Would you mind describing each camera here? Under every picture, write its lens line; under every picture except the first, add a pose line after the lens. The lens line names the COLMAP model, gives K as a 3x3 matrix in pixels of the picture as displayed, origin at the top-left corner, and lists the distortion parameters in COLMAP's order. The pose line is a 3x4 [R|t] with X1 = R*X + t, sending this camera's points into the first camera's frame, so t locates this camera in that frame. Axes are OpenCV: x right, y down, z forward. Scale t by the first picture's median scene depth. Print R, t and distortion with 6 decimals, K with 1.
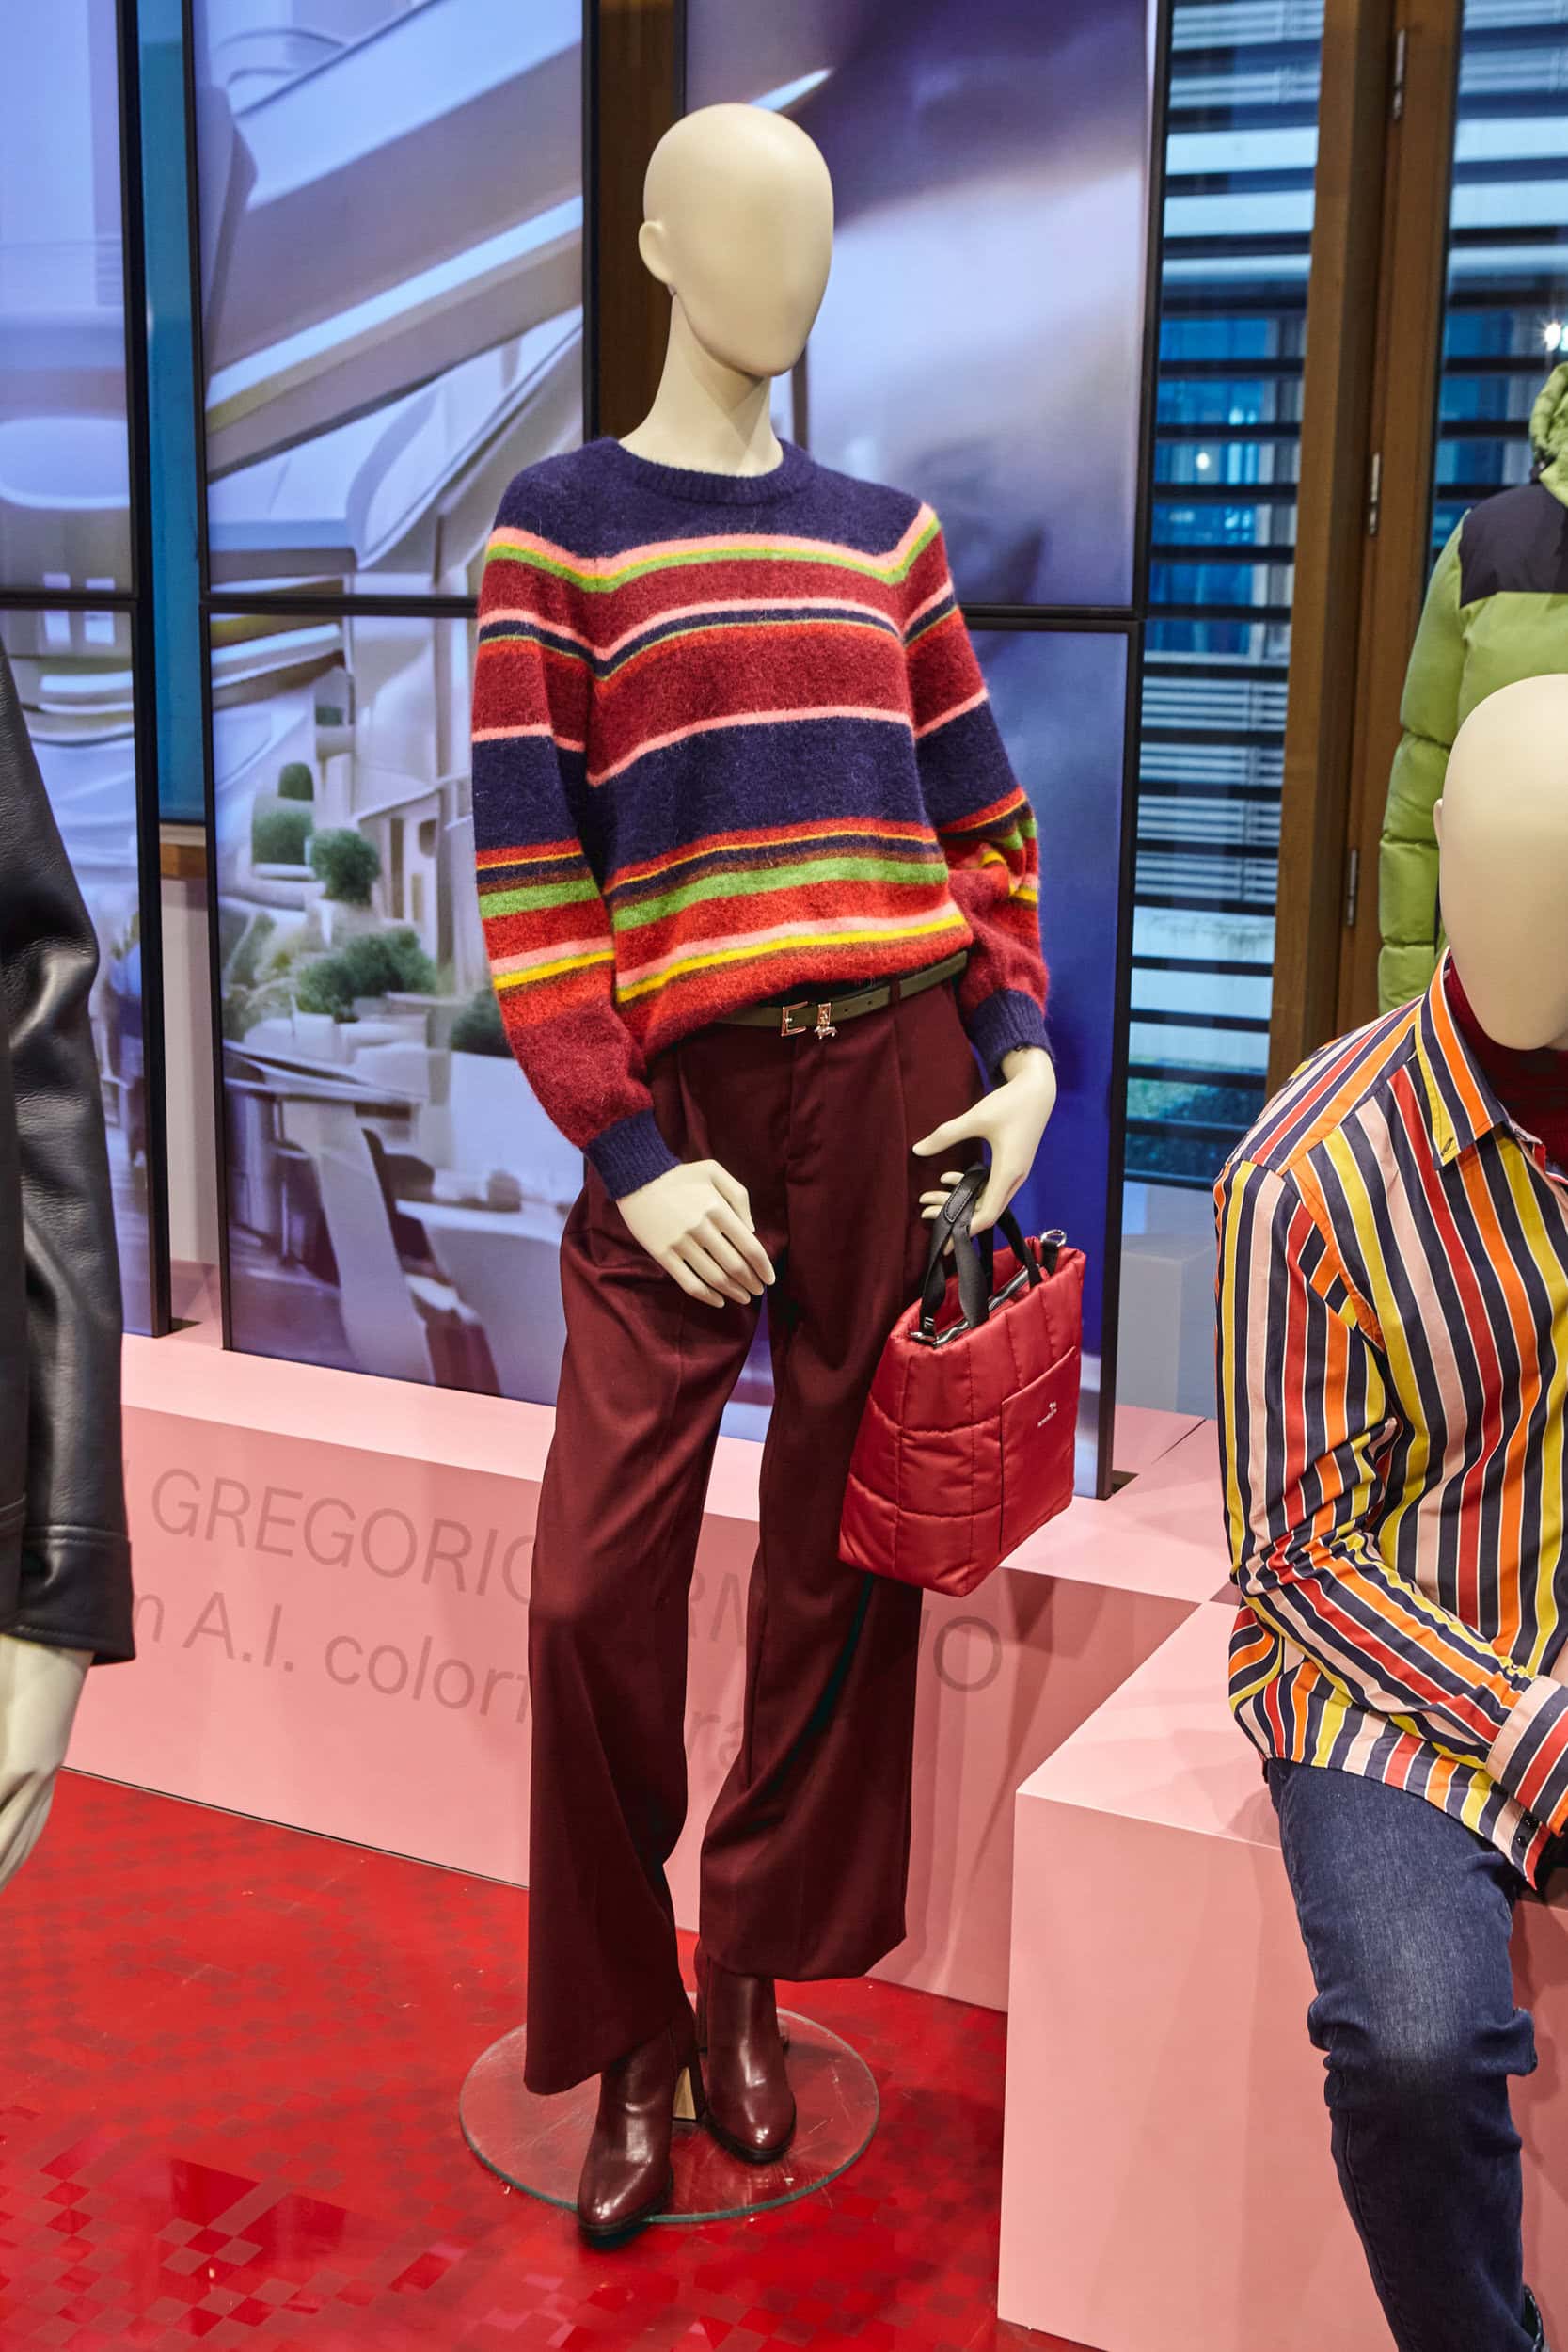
lens RADIAL K [[2769.8, 0, 795.6], [0, 2769.8, 1178.7], [0, 0, 1]] dist [-0.020495, 0.000000]
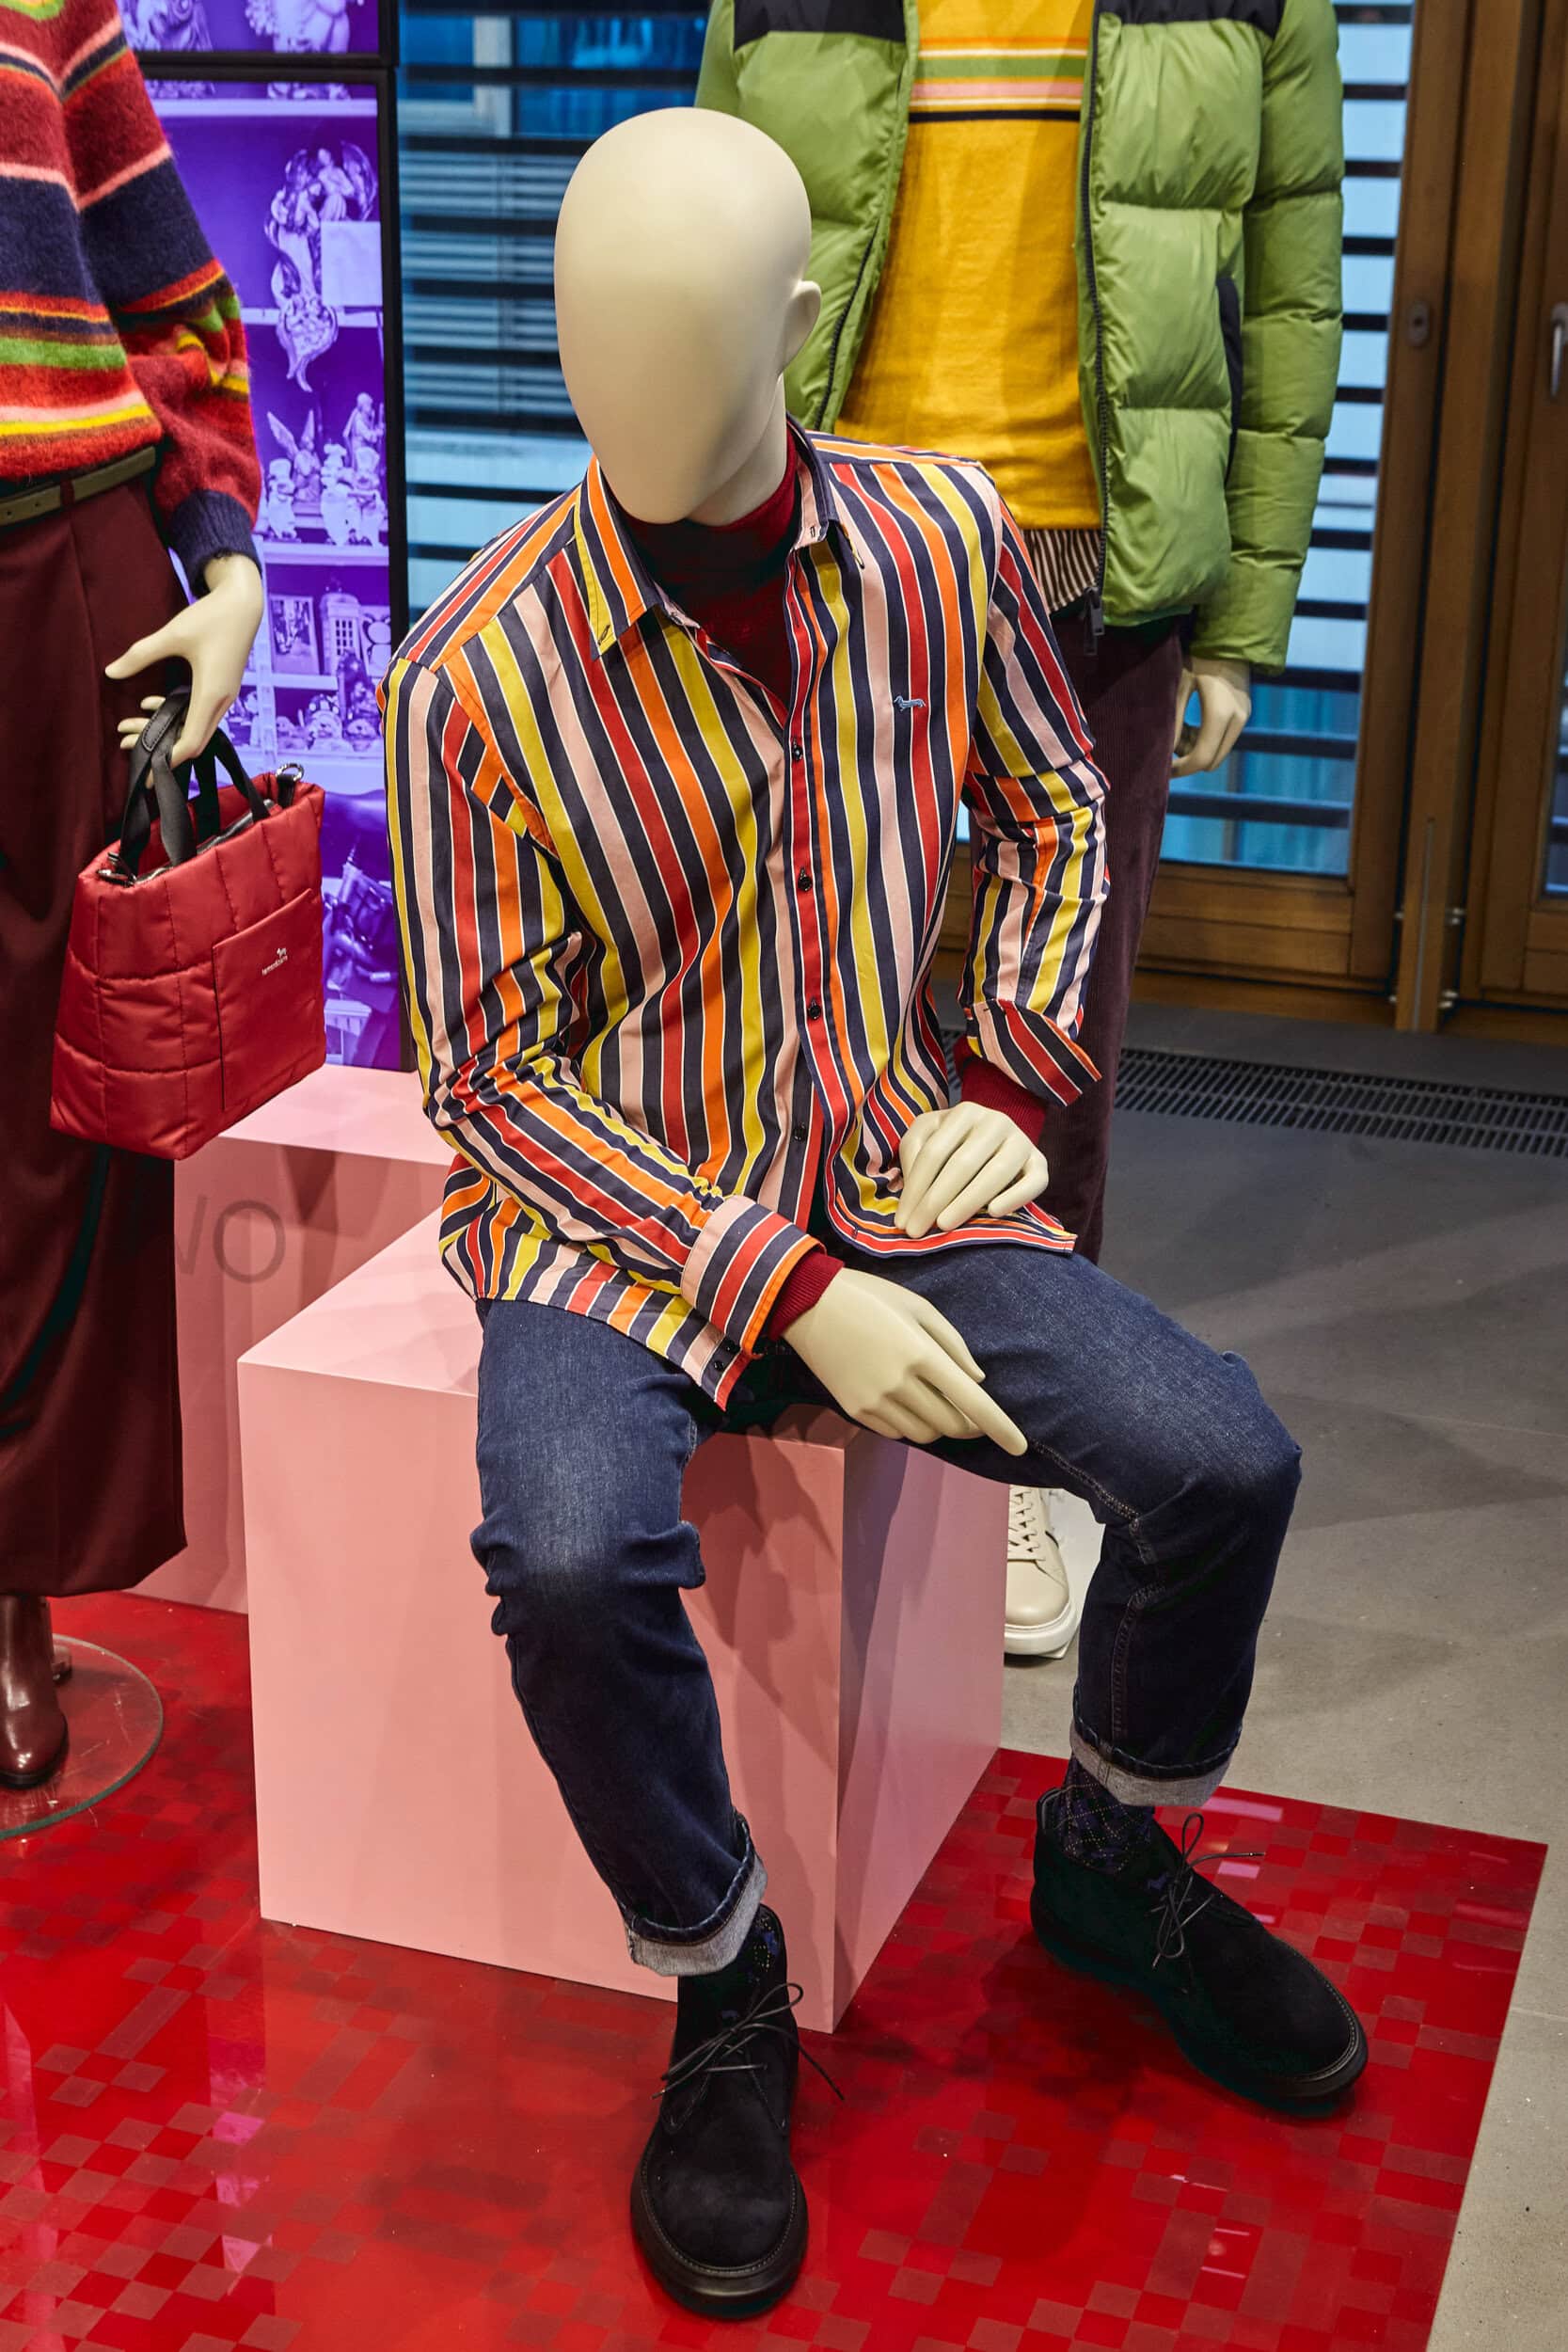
lens RADIAL K [[3288.2, 0, 774.0], [0, 3288.2, 1184.9], [0, 0, 1]] dist [0.032286, 0.000000]
pose [[0.992264, -0.043924, 0.116112, 0.129609], [0.030329, 0.992744, 0.116360, 0.038028], [-0.120381, -0.111938, 0.986397, -0.107705]]
